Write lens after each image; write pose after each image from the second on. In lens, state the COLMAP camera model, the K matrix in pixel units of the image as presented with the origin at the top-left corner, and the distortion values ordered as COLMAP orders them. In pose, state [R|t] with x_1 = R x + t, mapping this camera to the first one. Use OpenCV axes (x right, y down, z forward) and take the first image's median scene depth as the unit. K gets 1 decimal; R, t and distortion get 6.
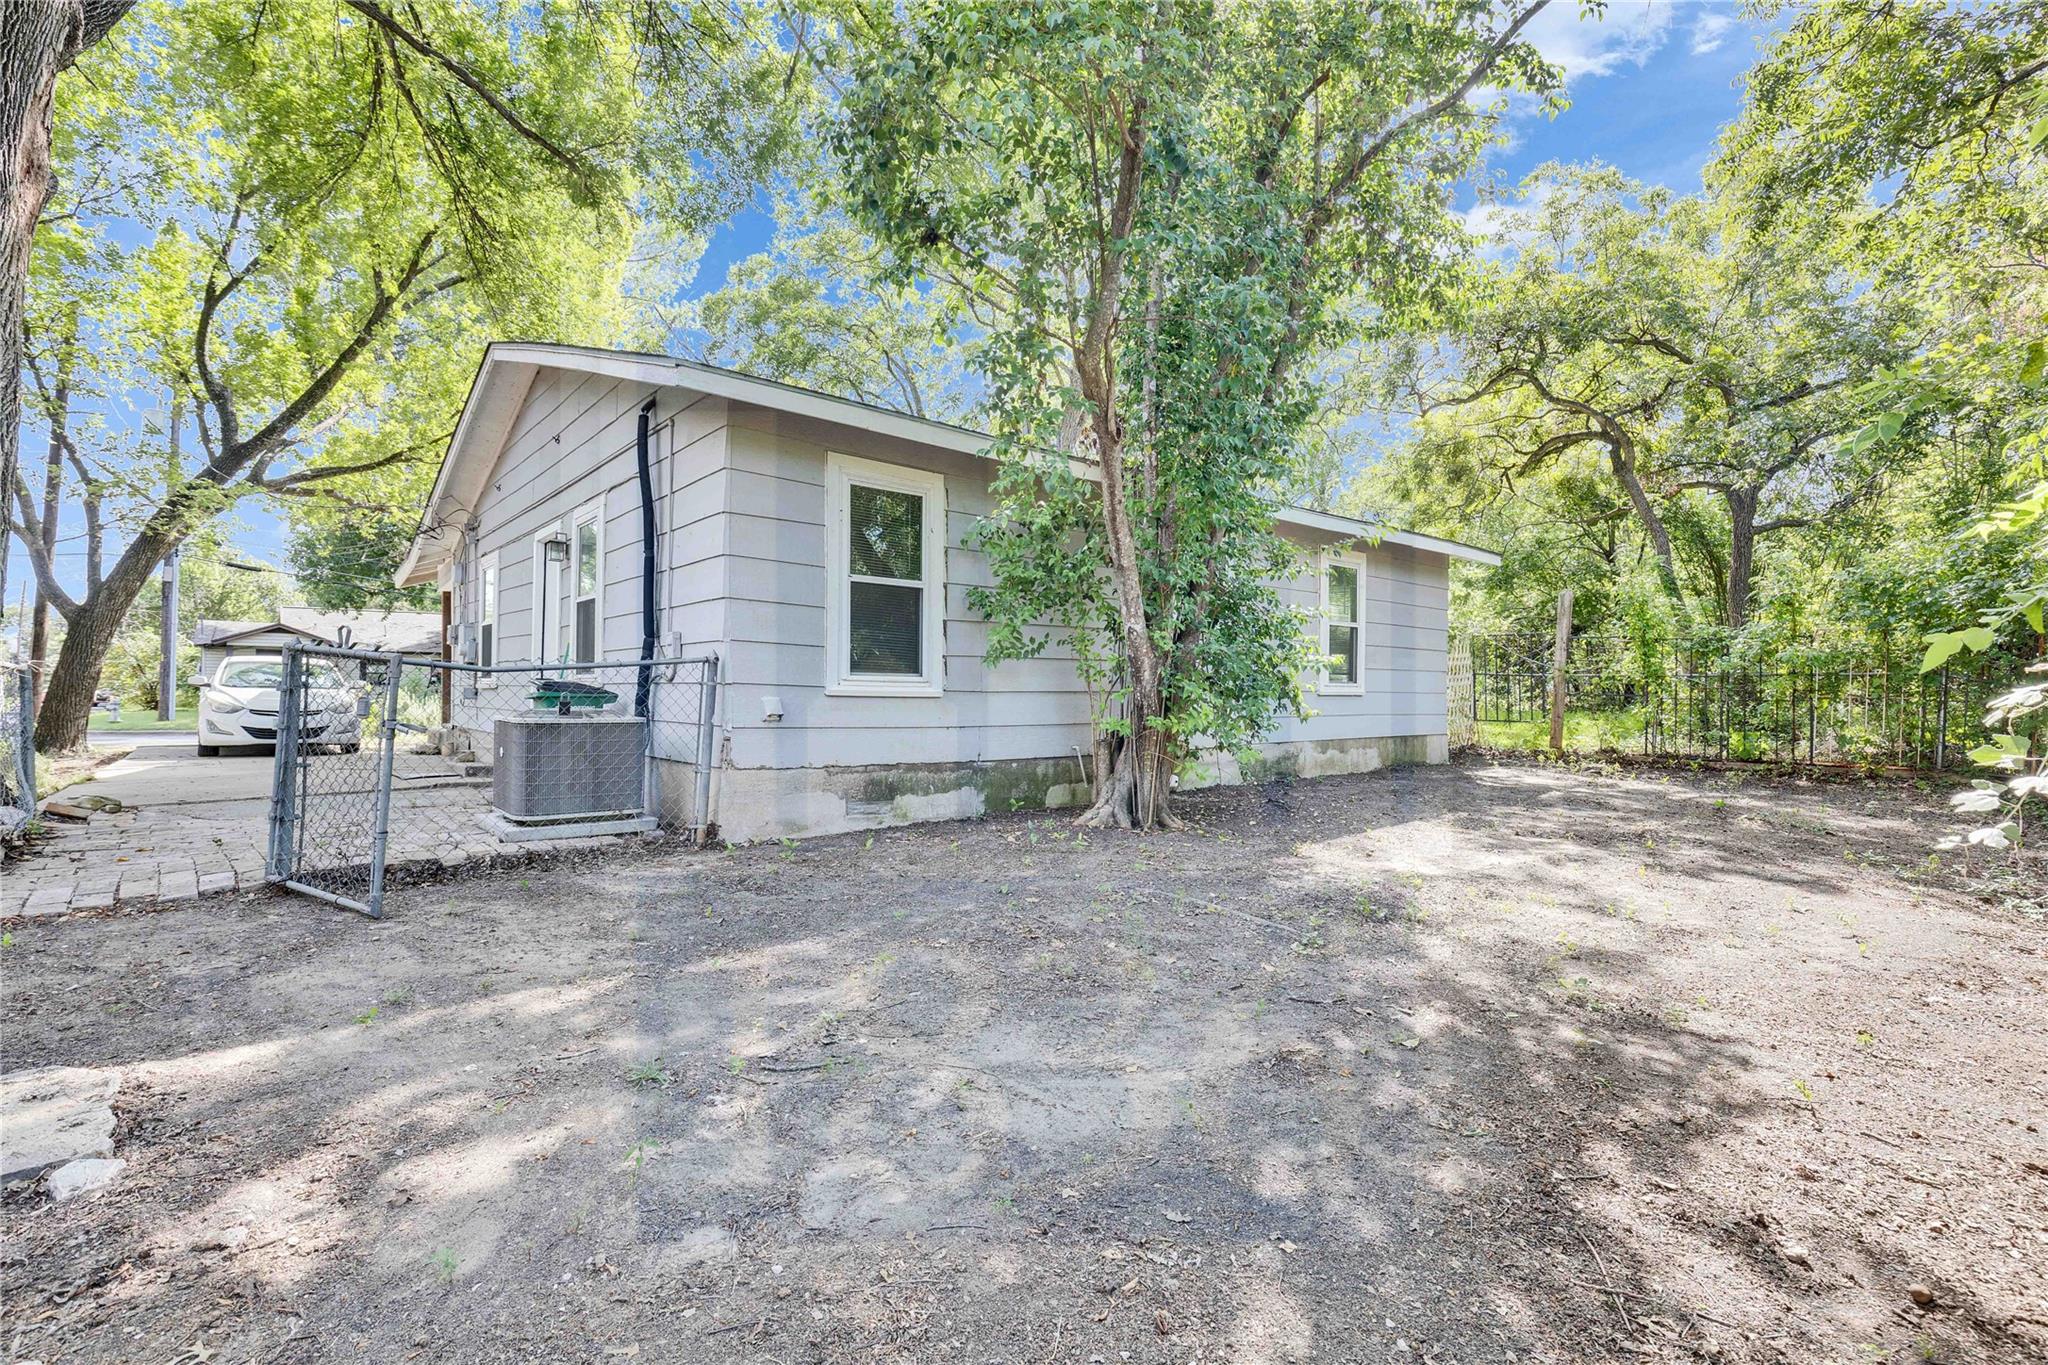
lens RADIAL K [[937.0, 0, 1020.1], [0, 937.0, 685.7], [0, 0, 1]] dist [0.004329, 0.000150]
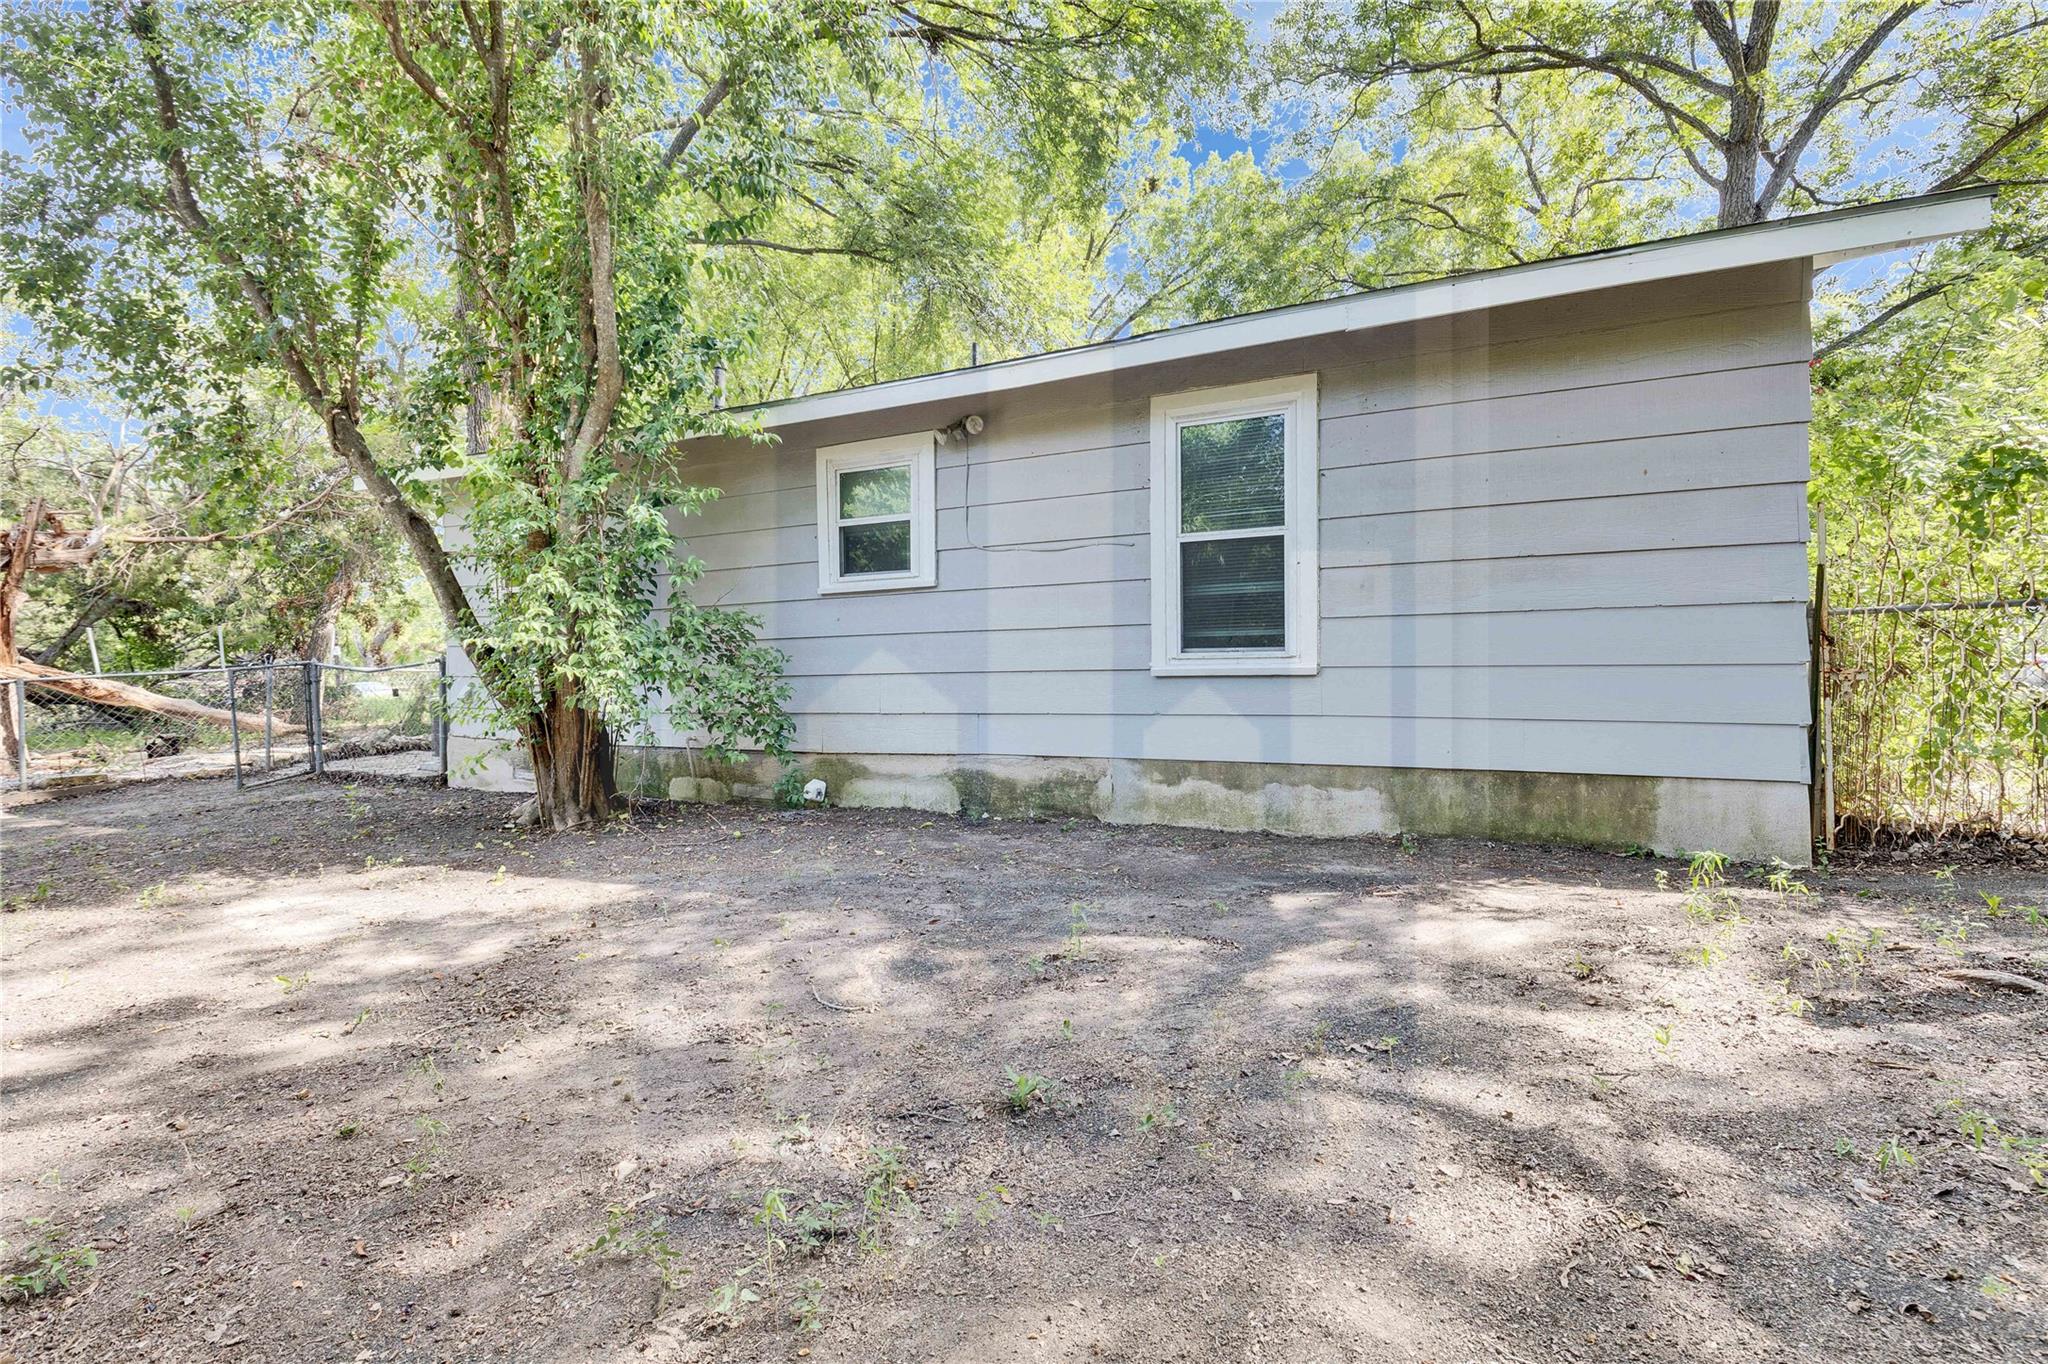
lens RADIAL K [[937.0, 0, 1020.1], [0, 937.0, 685.2], [0, 0, 1]] dist [0.004329, 0.000150]
pose [[0.417058, 0.006082, -0.908860, 0.560269], [0.018223, 0.999721, 0.015053, 0.004078], [0.908697, -0.022840, 0.416830, 0.505340]]
